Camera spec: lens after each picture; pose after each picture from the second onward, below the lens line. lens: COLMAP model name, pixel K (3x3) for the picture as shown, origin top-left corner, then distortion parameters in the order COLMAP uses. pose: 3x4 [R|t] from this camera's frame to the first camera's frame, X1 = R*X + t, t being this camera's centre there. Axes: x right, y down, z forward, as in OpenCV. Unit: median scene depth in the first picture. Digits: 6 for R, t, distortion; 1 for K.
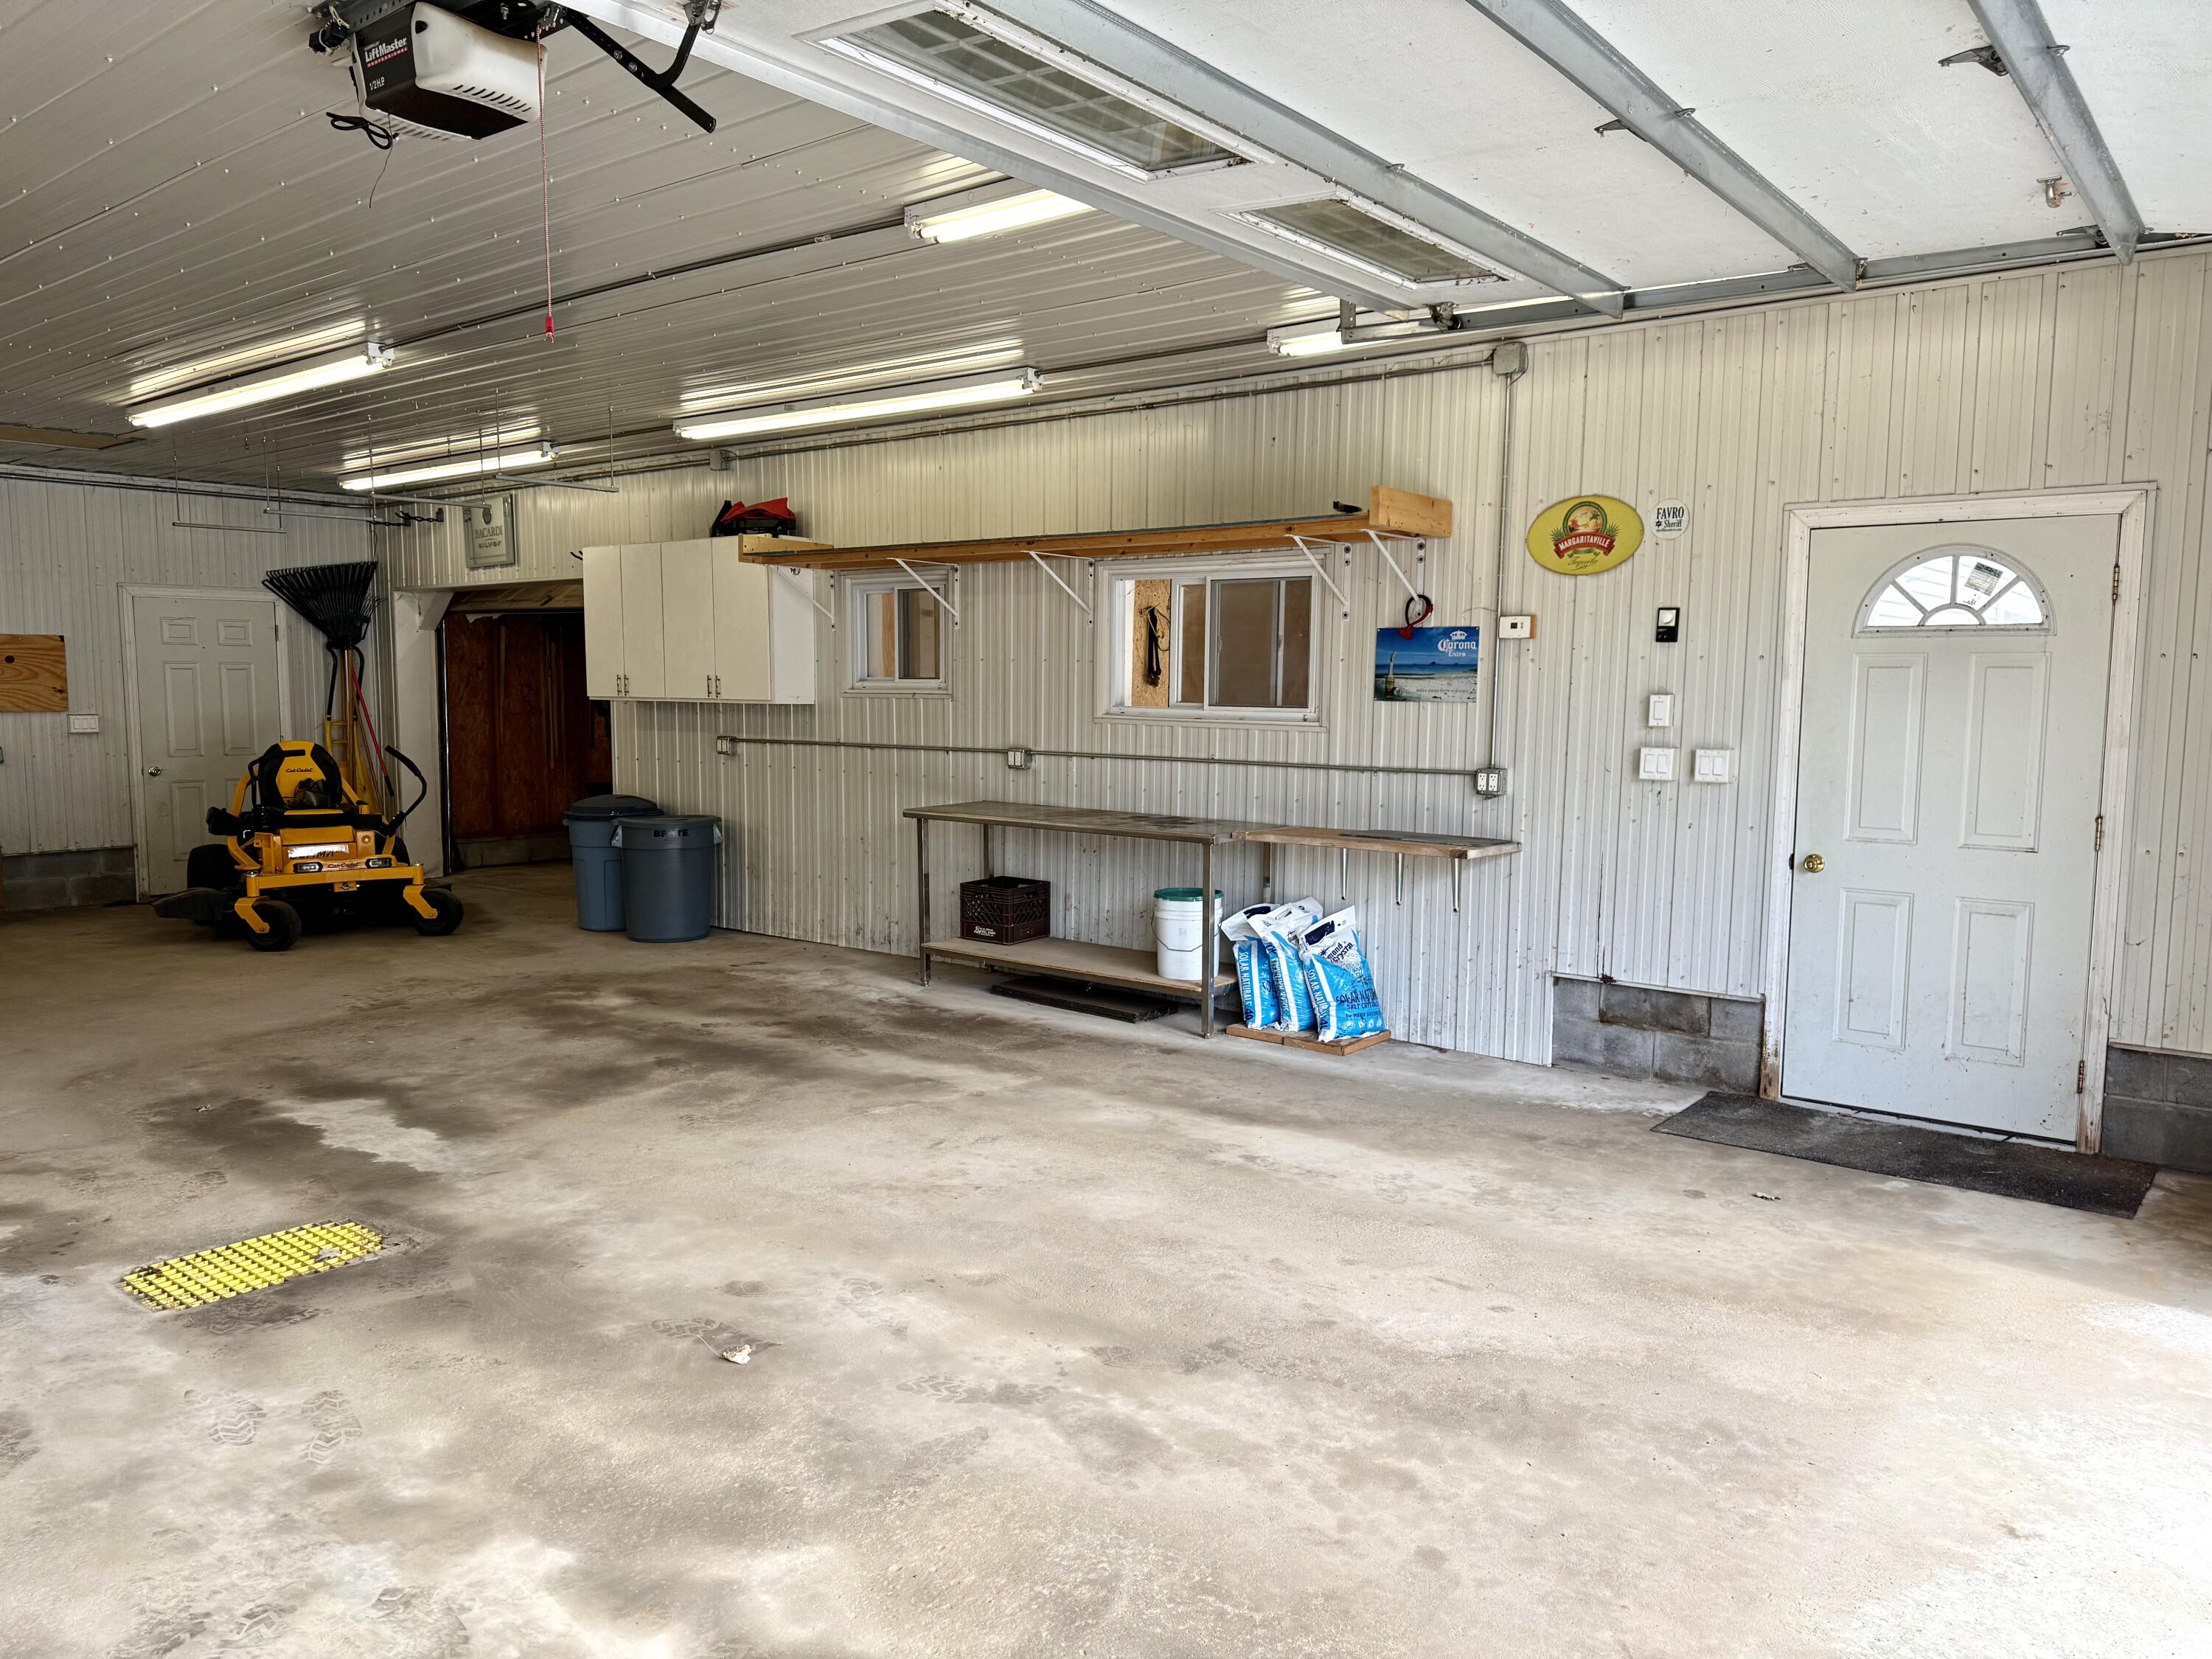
lens RADIAL K [[1564.8, 0, 1109.7], [0, 1564.8, 864.7], [0, 0, 1]] dist [0.097092, -0.110473]
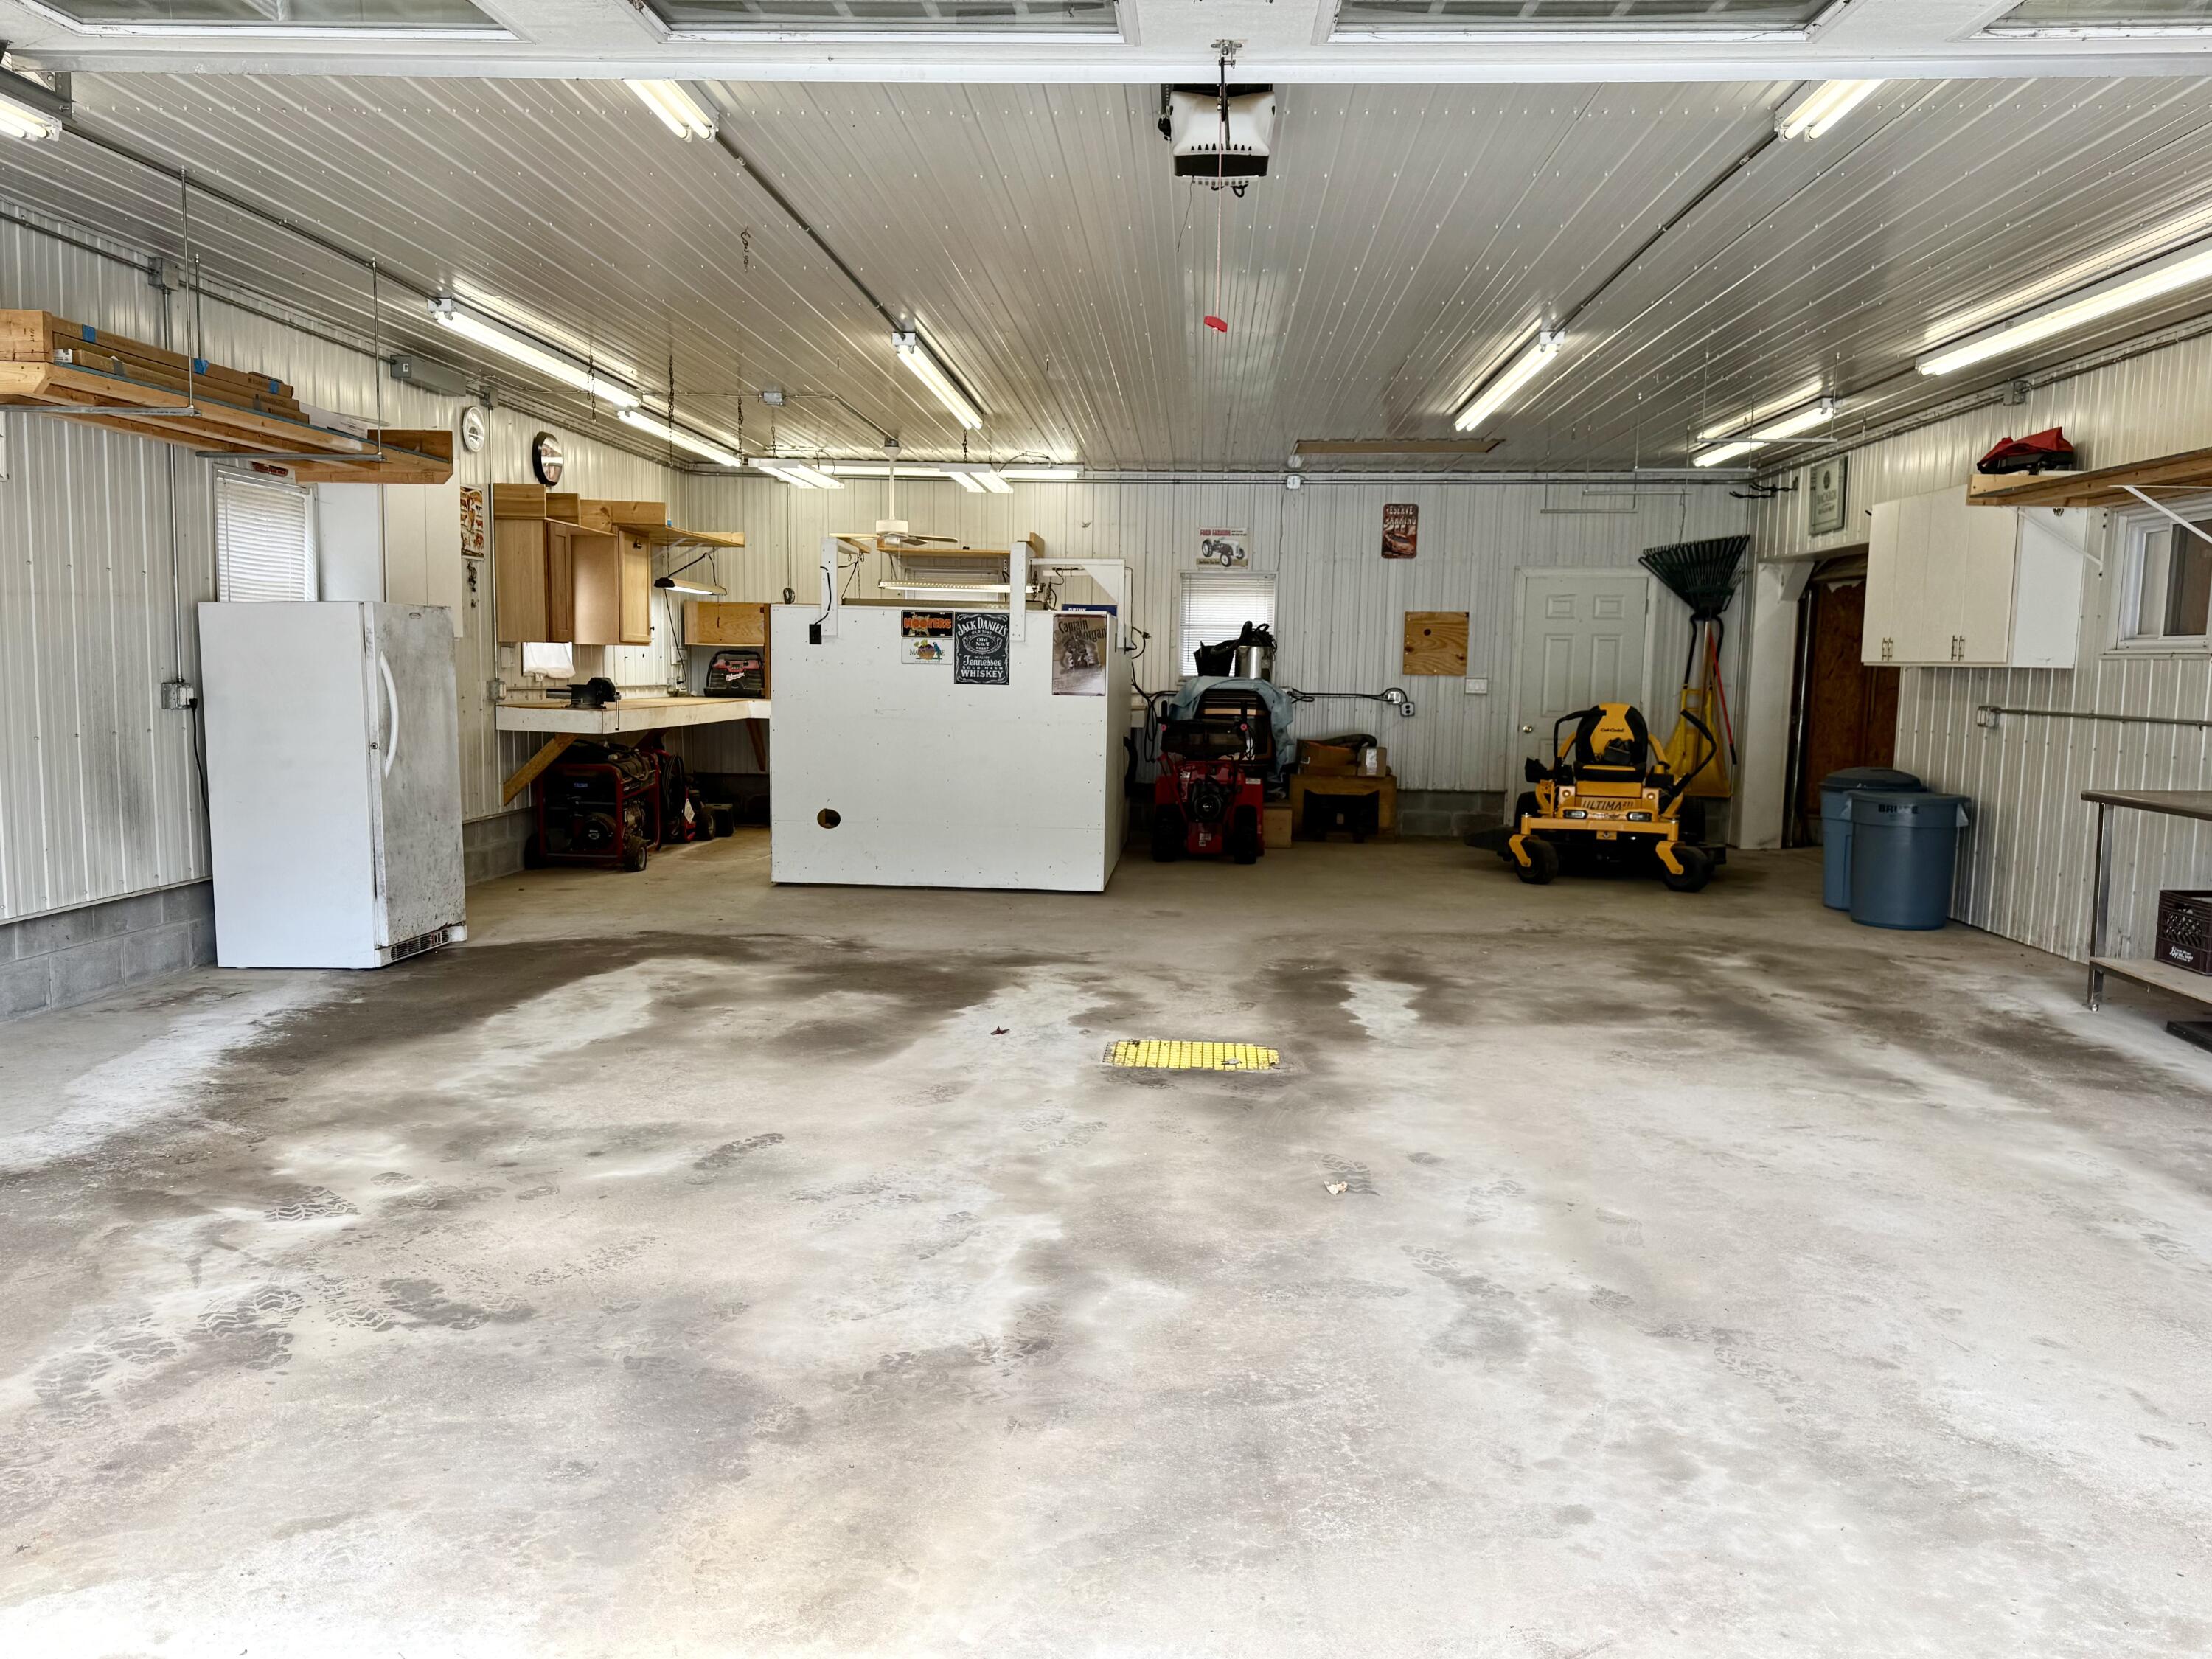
lens RADIAL K [[1667.6, 0, 1106.0], [0, 1667.6, 829.5], [0, 0, 1]] dist [0.155017, -0.207810]
pose [[0.577116, 0.091546, -0.811515, 0.280406], [-0.114379, 0.992964, 0.030674, 0.014853], [0.808612, 0.075118, 0.583526, 0.059956]]
